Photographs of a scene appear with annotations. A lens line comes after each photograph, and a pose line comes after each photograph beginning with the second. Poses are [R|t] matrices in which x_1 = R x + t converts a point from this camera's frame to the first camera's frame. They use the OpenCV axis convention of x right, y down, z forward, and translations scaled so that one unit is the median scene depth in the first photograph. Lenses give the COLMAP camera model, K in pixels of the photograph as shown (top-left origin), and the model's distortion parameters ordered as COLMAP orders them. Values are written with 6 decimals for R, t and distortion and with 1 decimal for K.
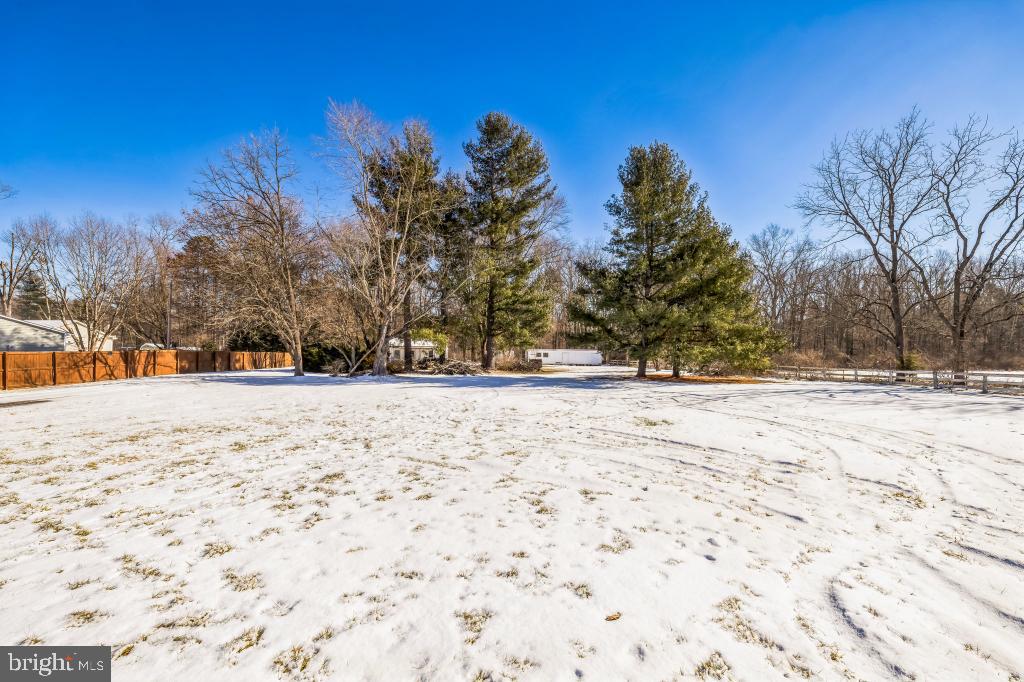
lens RADIAL K [[442.0, 0, 512.0], [0, 442.0, 341.0], [0, 0, 1]] dist [-0.000221, -0.000039]
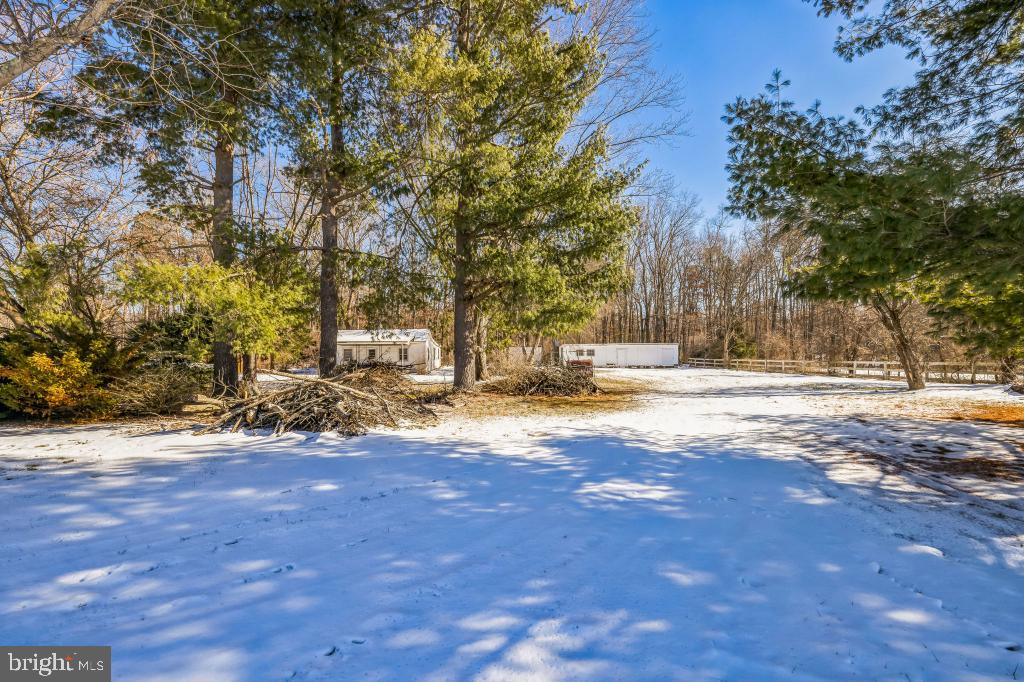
lens RADIAL K [[442.0, 0, 512.0], [0, 442.0, 341.0], [0, 0, 1]] dist [-0.000221, -0.000039]
pose [[0.996560, -0.015635, -0.081386, 0.019625], [0.015836, 0.999873, 0.001818, 0.019199], [0.081348, -0.003101, 0.996681, 0.570885]]
